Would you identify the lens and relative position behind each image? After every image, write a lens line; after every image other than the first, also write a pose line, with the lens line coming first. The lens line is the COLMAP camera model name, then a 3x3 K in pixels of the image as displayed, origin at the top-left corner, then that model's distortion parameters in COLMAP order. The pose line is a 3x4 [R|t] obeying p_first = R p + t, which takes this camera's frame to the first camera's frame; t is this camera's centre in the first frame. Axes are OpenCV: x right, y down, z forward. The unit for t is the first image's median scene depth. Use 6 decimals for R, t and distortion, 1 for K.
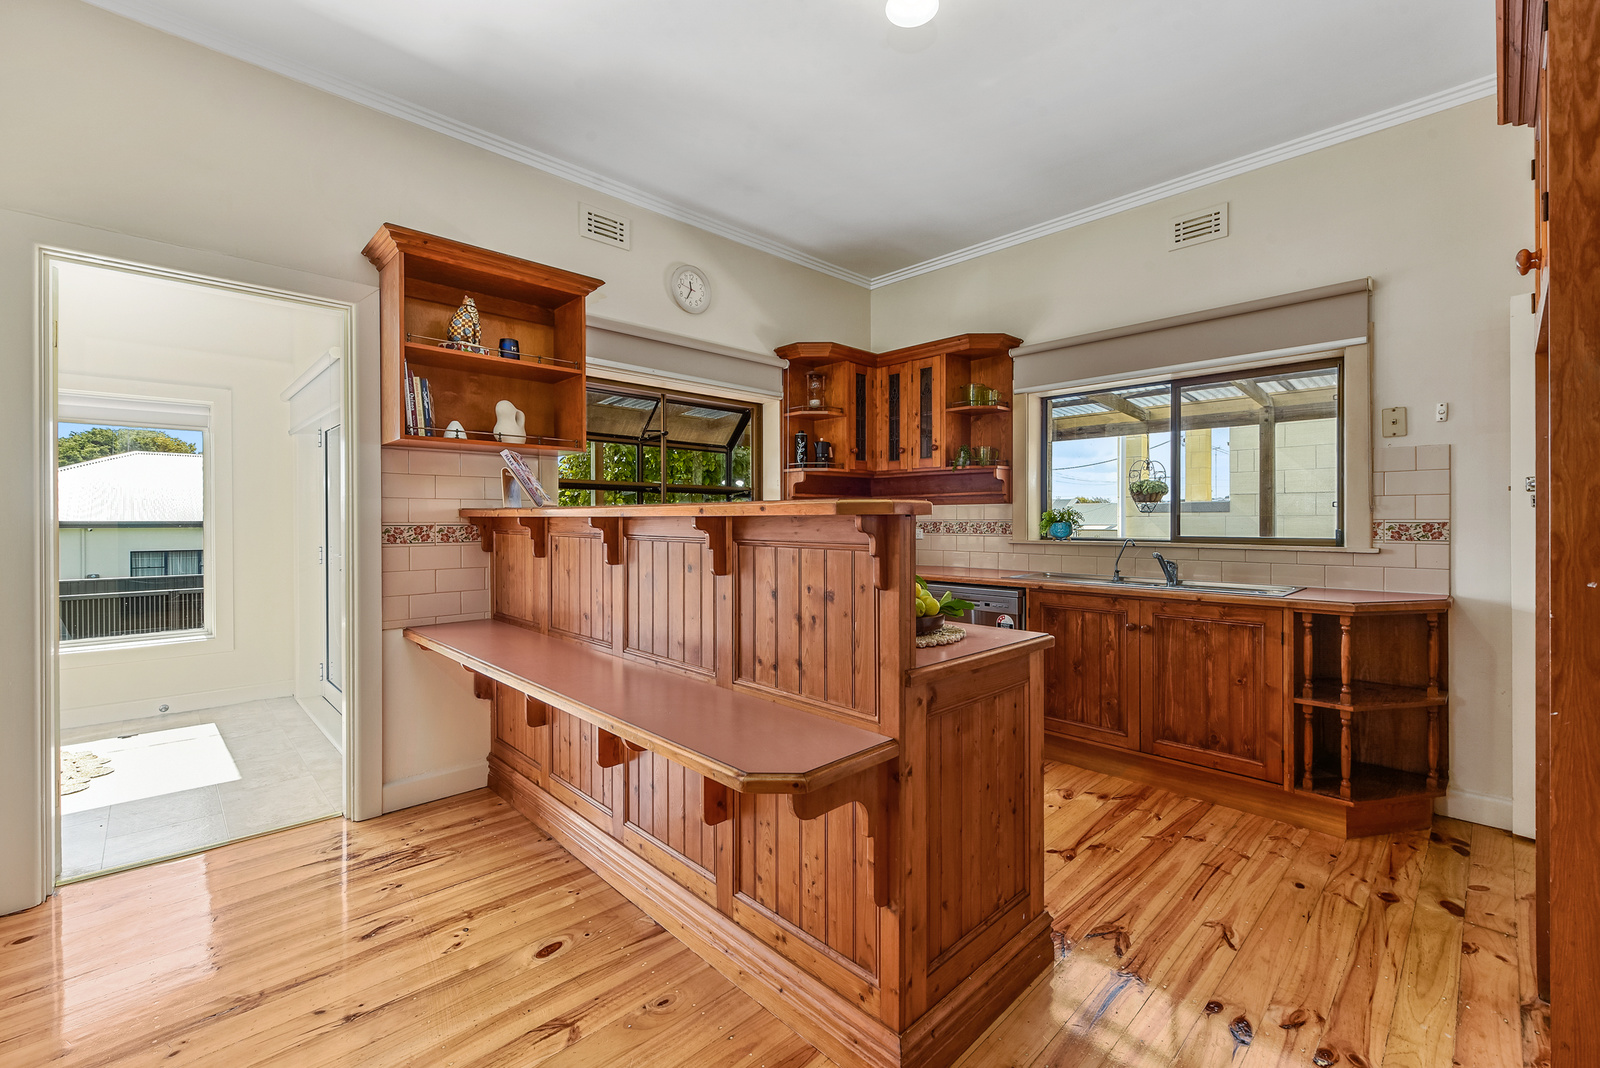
lens RADIAL K [[679.3, 0, 799.3], [0, 679.3, 525.8], [0, 0, 1]] dist [0.000284, 0.000008]
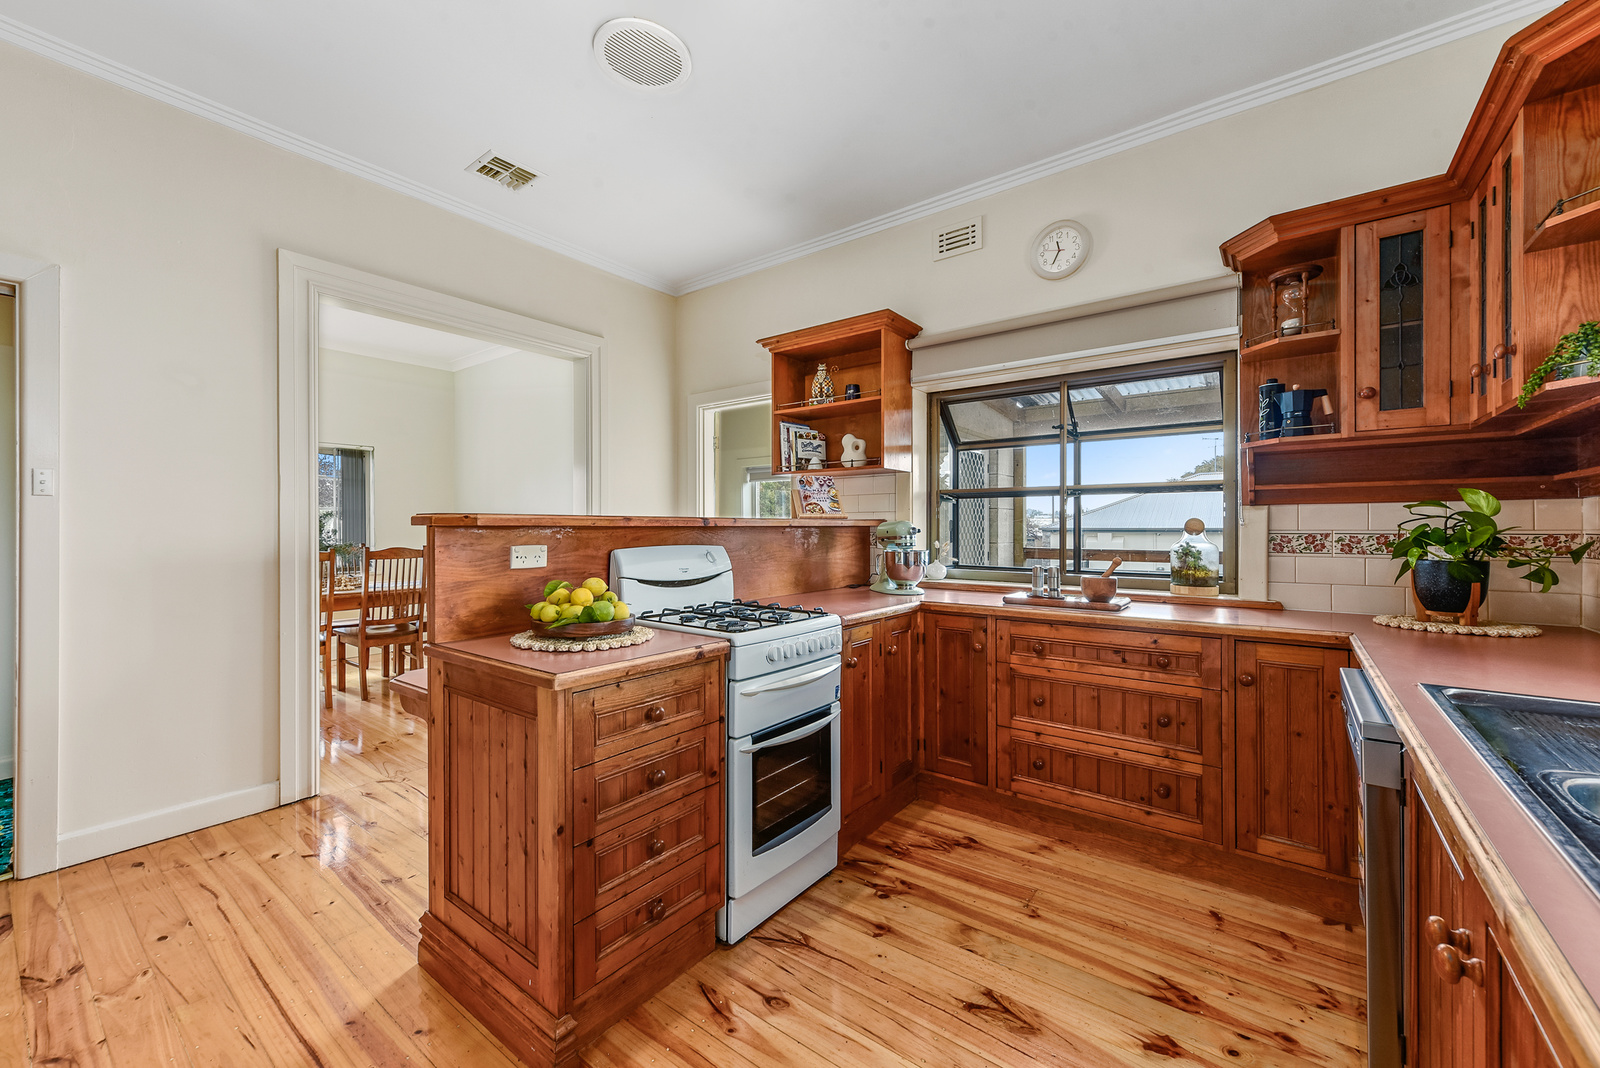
lens RADIAL K [[635.5, 0, 799.2], [0, 635.5, 531.7], [0, 0, 1]] dist [0.001677, -0.000045]
pose [[0.148476, 0.001451, -0.988915, 0.571944], [-0.004845, 0.999988, 0.000740, -0.002349], [0.988904, 0.004682, 0.148481, 0.581753]]
